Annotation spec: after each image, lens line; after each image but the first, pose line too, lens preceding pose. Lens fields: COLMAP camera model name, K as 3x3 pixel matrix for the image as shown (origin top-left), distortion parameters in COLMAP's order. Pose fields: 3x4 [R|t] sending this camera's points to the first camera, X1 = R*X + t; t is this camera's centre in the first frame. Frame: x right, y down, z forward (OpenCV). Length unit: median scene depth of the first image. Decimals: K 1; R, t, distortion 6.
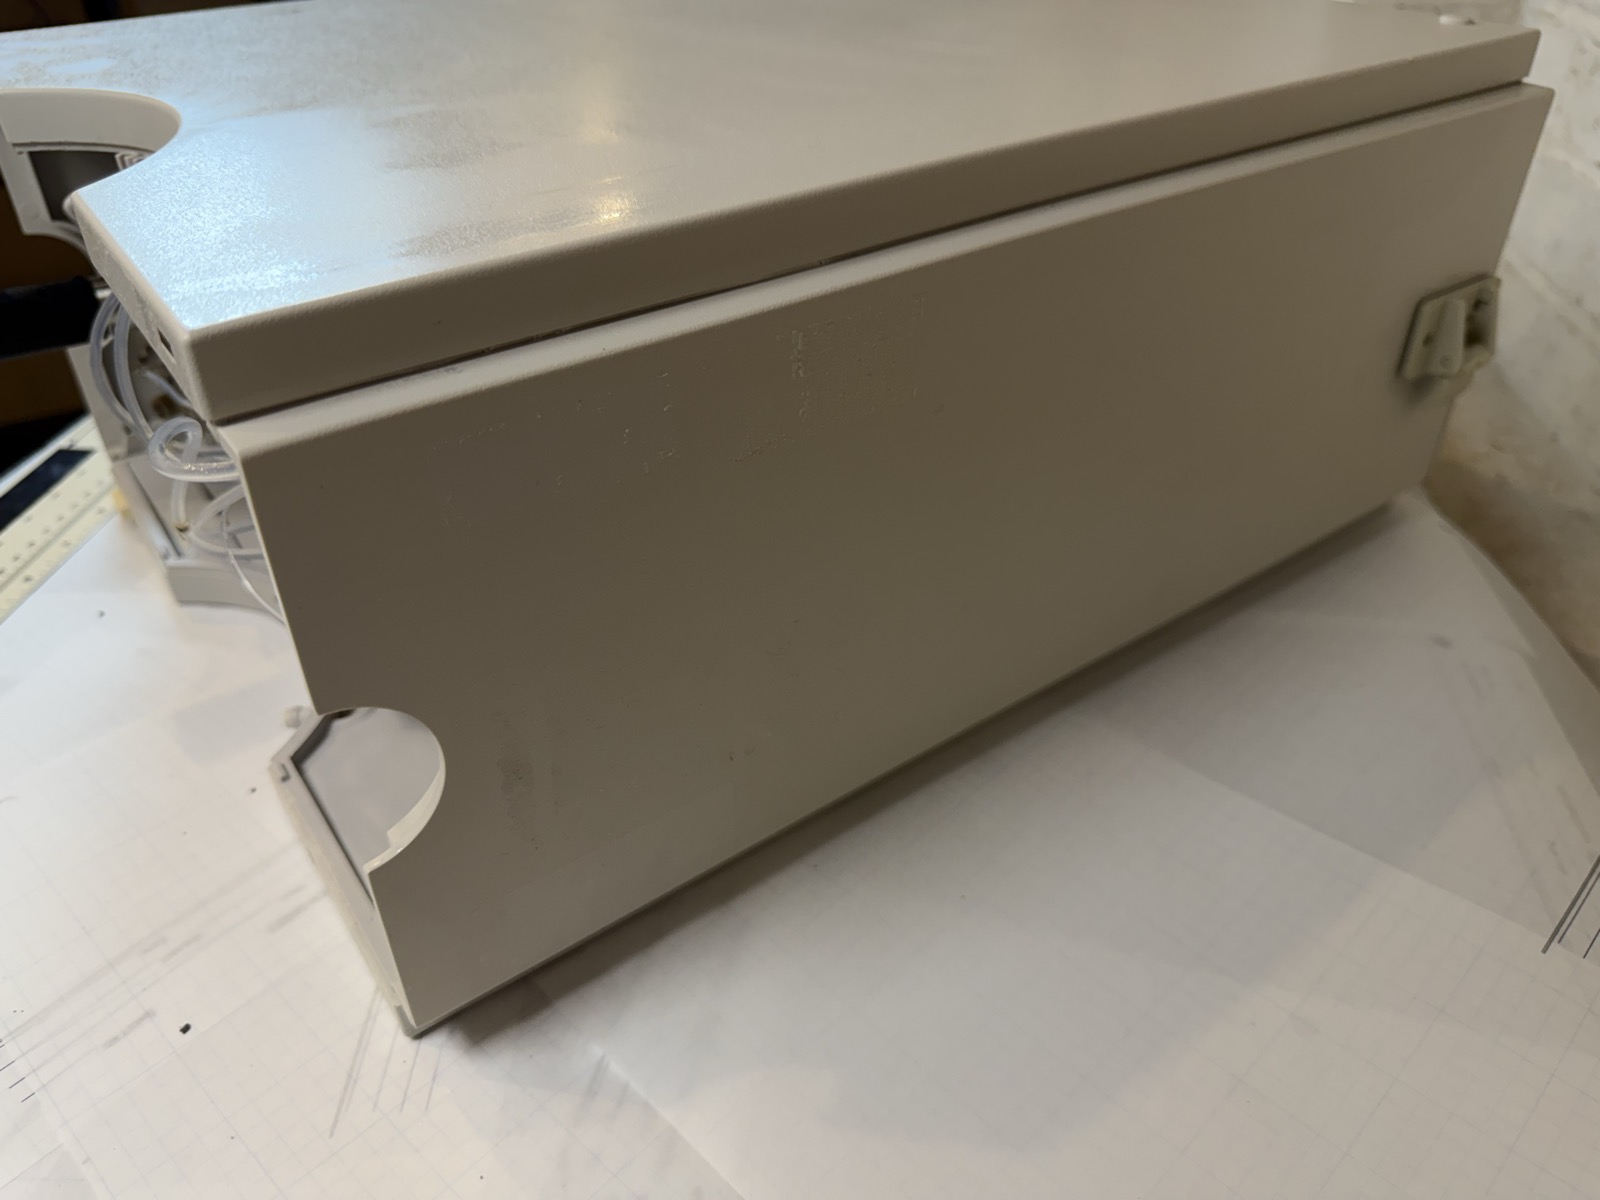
lens RADIAL K [[1165.4, 0, 799.1], [0, 1165.4, 602.7], [0, 0, 1]] dist [-0.019782, 0.000540]
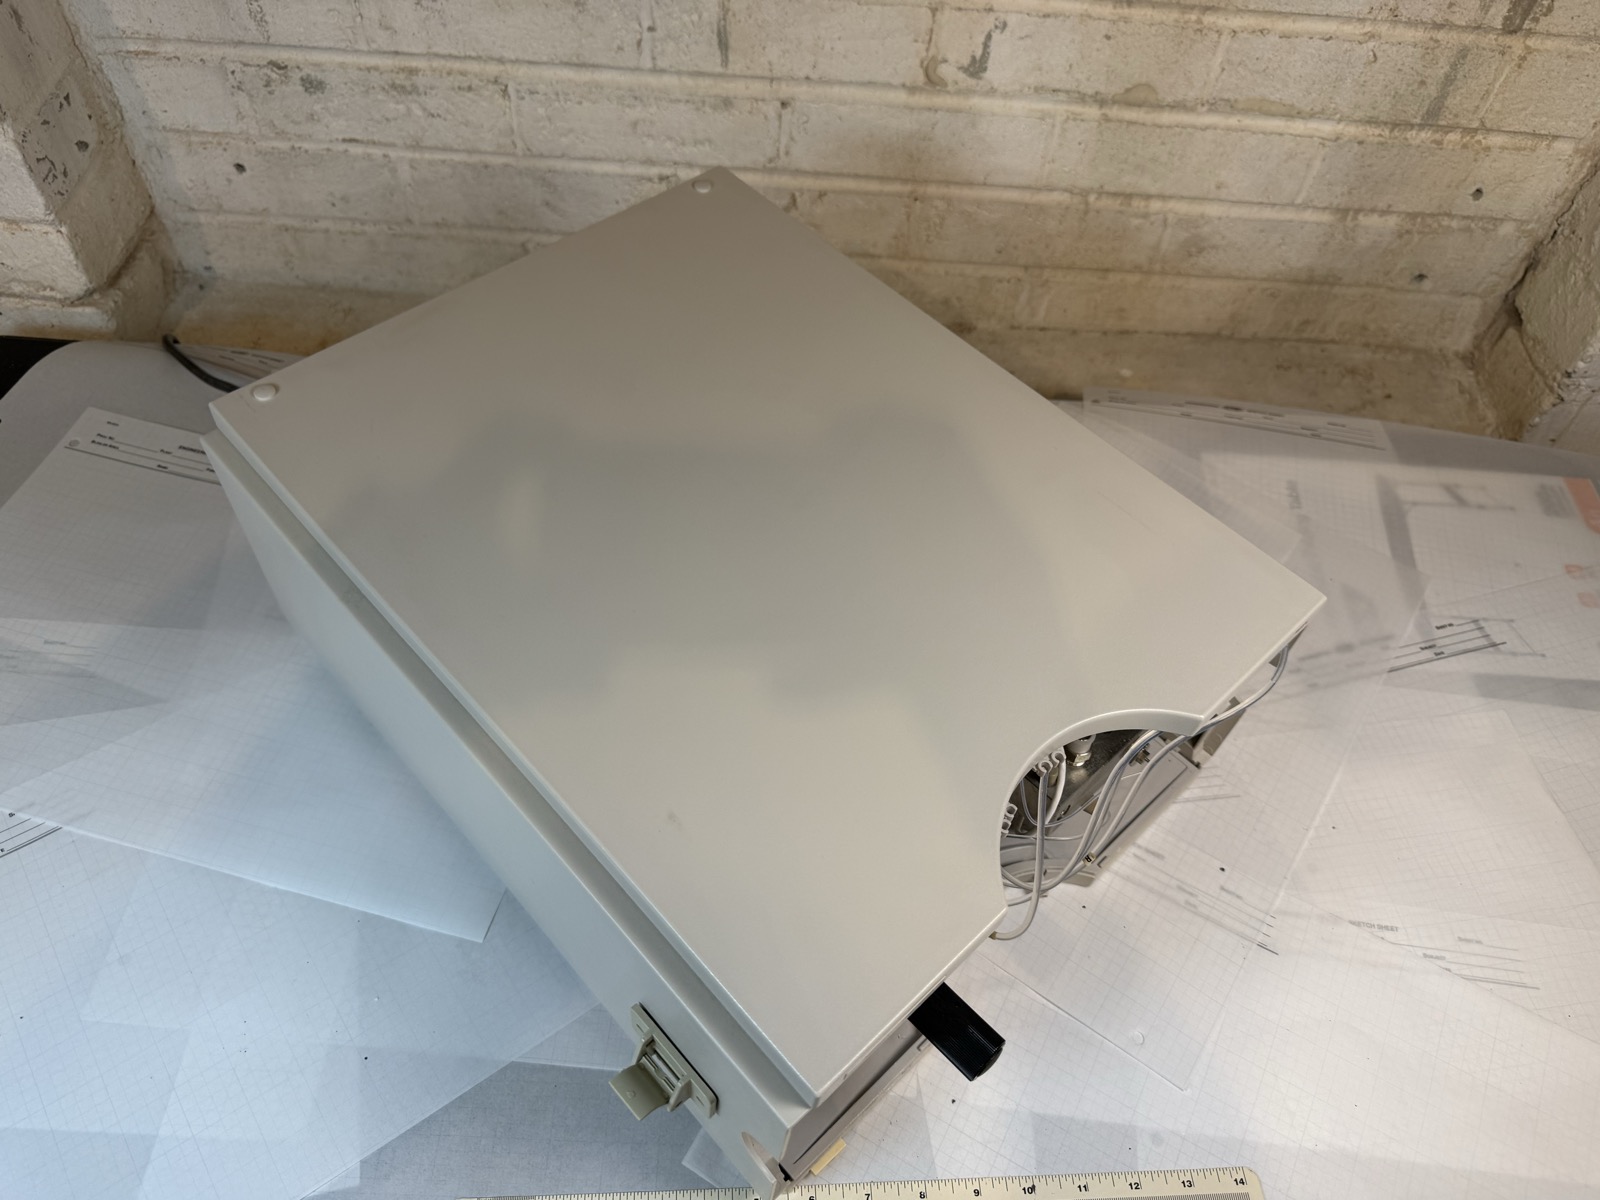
lens RADIAL K [[1172.2, 0, 787.7], [0, 1172.2, 603.0], [0, 0, 1]] dist [-0.004759, -0.004348]
pose [[-0.112165, -0.787793, 0.605641, -1.316331], [0.536824, 0.464853, 0.704082, -1.809834], [-0.836205, 0.404096, 0.370766, 0.606751]]
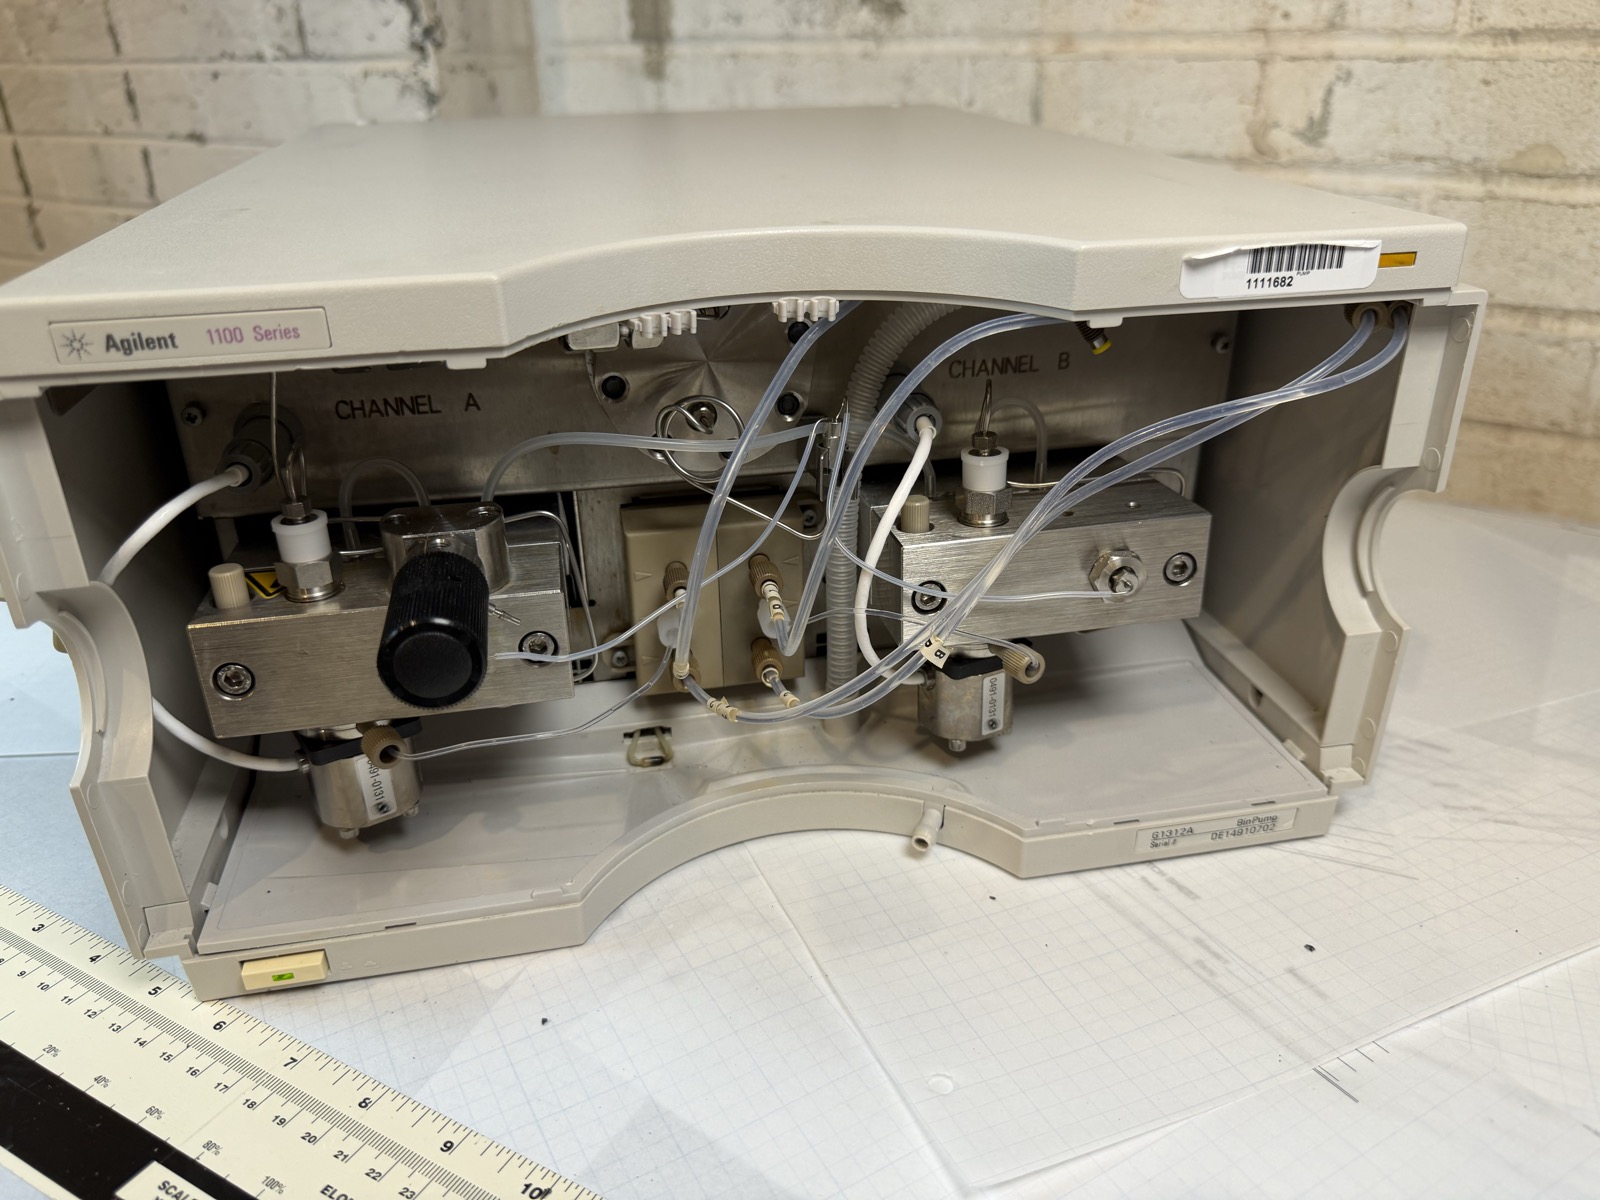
lens RADIAL K [[1151.6, 0, 792.2], [0, 1151.6, 590.7], [0, 0, 1]] dist [-0.013979, -0.002022]
pose [[0.427124, -0.390097, 0.815714, -1.393460], [0.539004, 0.834181, 0.116695, -0.285967], [-0.725975, 0.389830, 0.566562, 0.565912]]
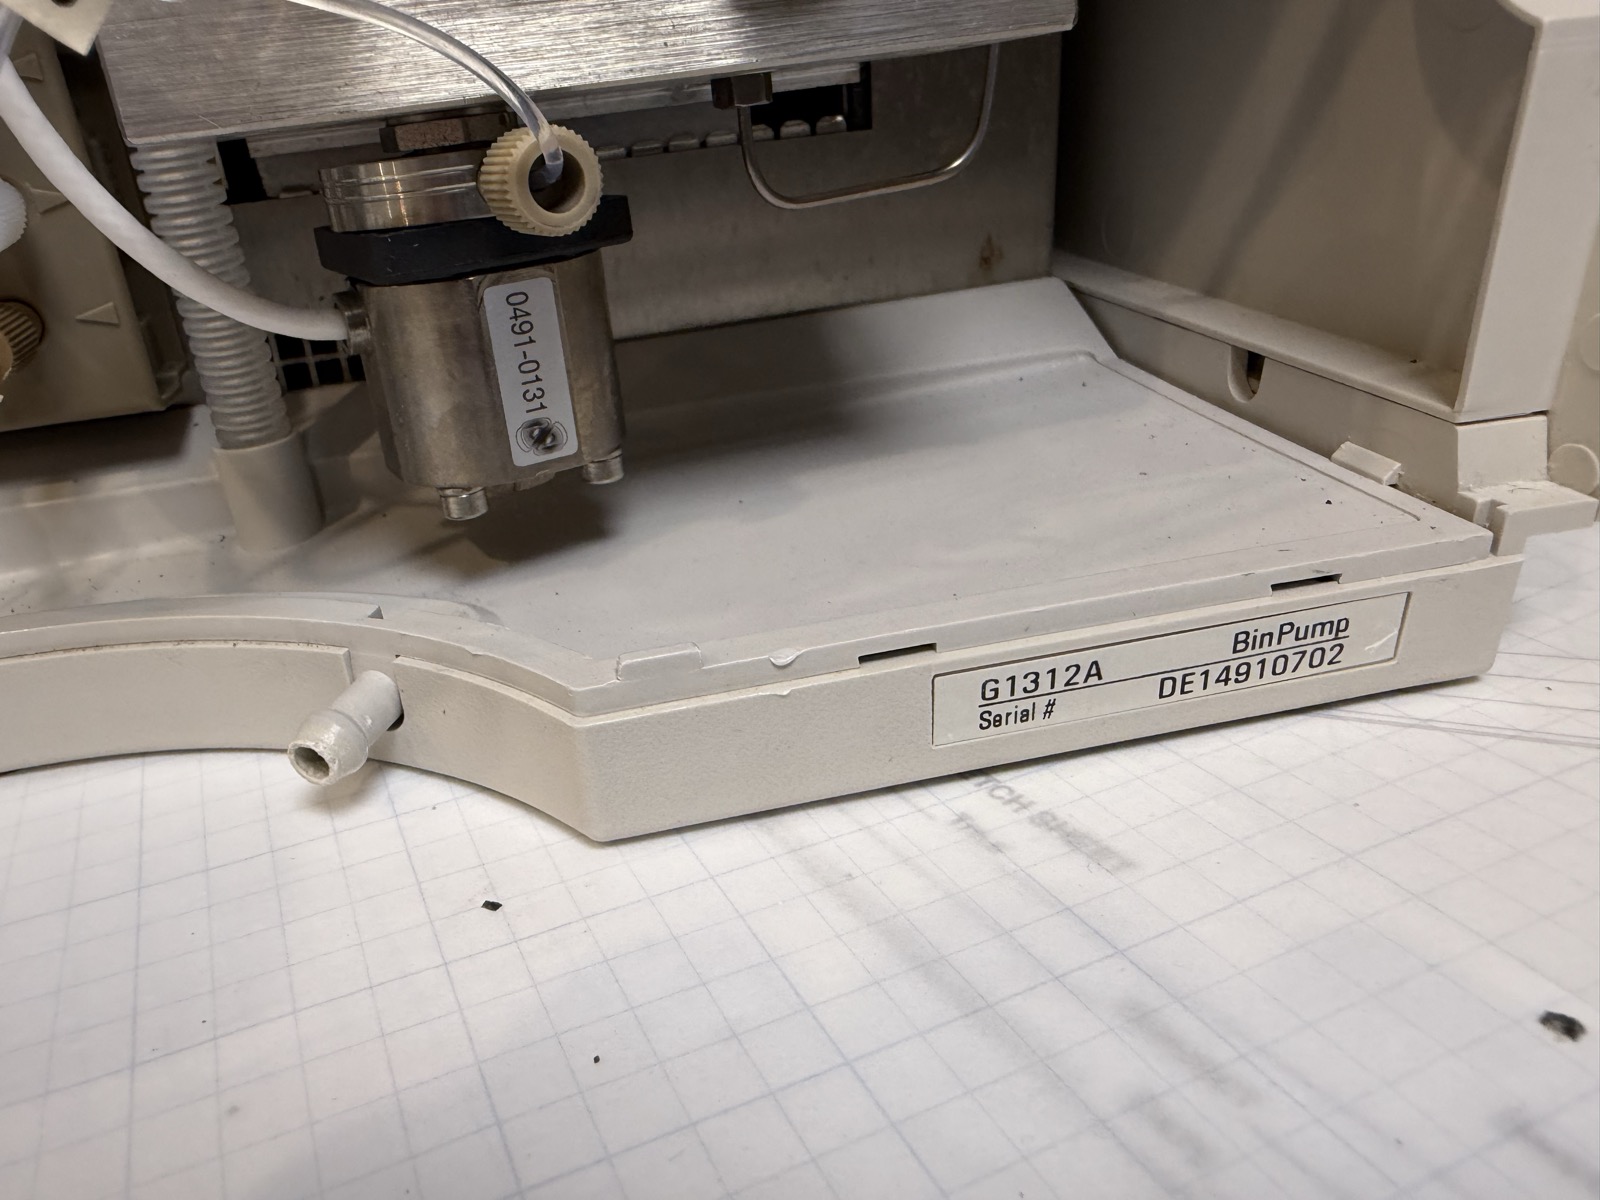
lens RADIAL K [[1157.8, 0, 713.0], [0, 1157.8, 600.6], [0, 0, 1]] dist [0.034654, 0.000893]
pose [[0.406962, -0.414245, 0.814115, -0.763180], [0.594607, 0.796709, 0.108155, 0.112194], [-0.693415, 0.440063, 0.570543, 0.865883]]
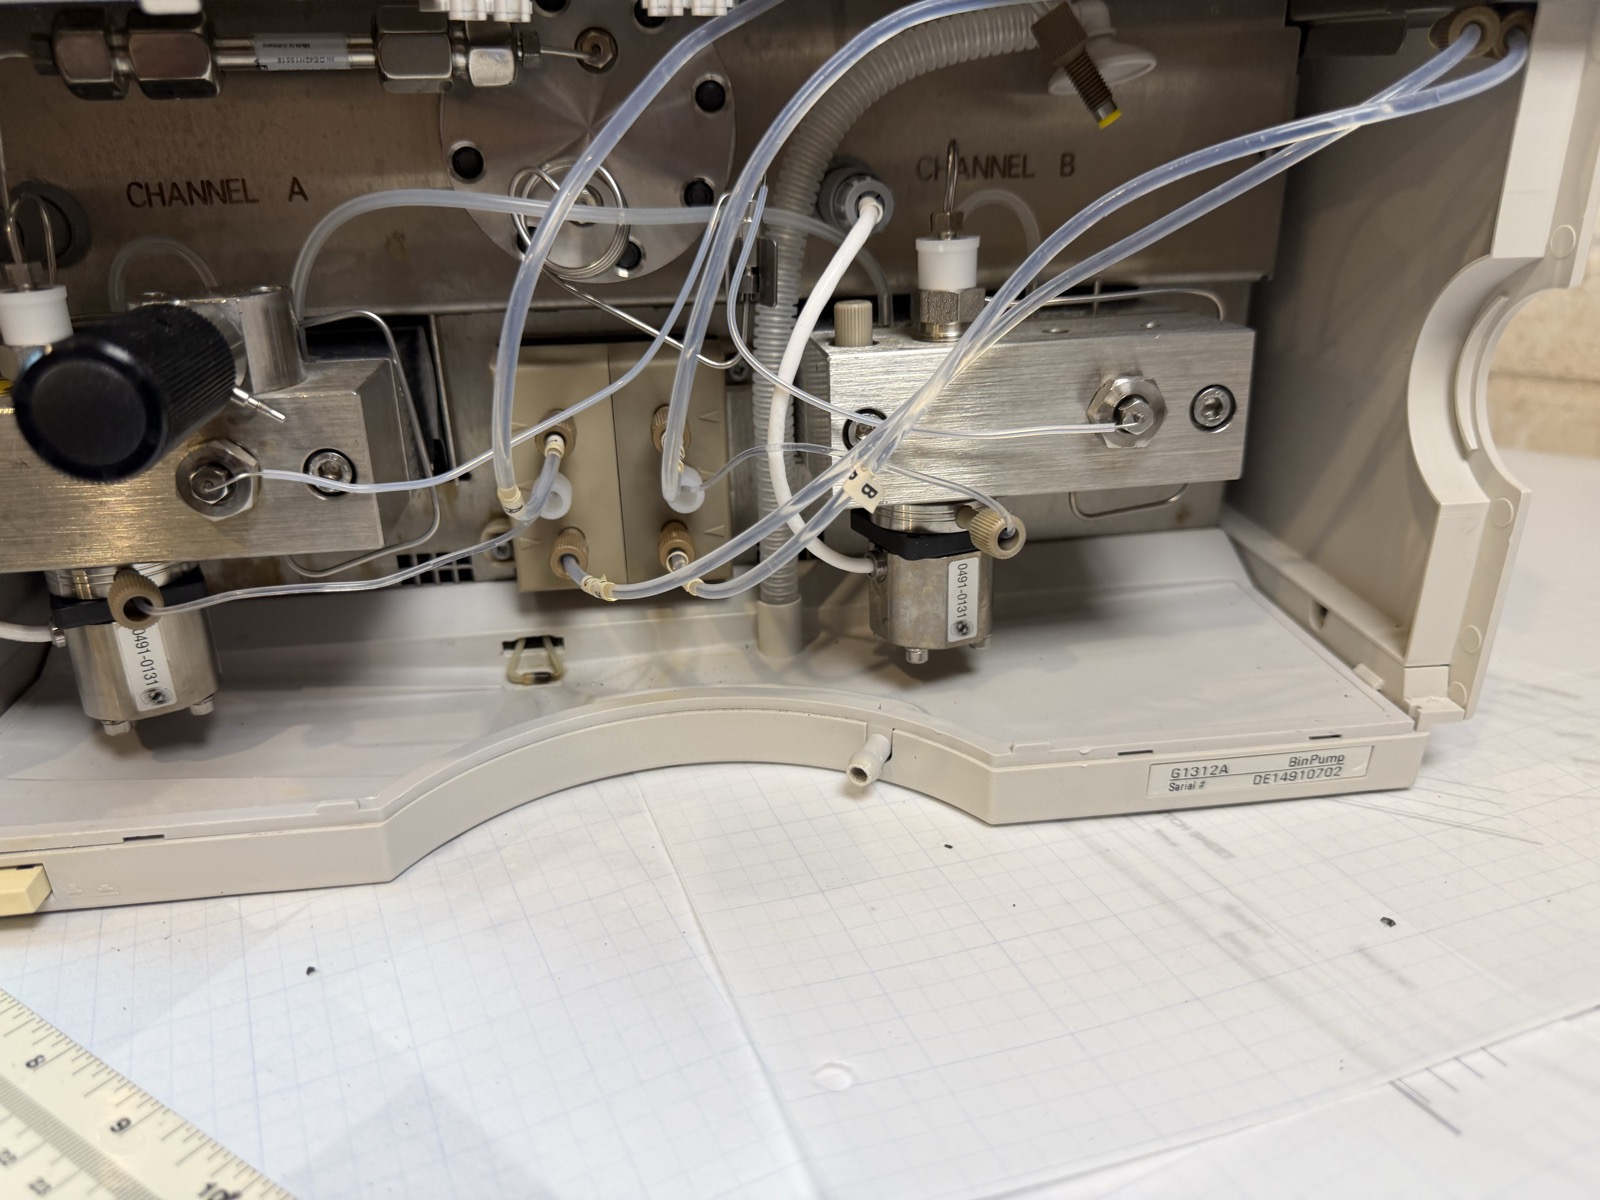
lens RADIAL K [[1173.7, 0, 781.0], [0, 1173.7, 597.5], [0, 0, 1]] dist [-0.036442, 0.017841]
pose [[0.485334, -0.344864, 0.803442, -1.193286], [0.522875, 0.850976, 0.049415, -0.065364], [-0.700751, 0.396118, 0.593328, 0.685257]]
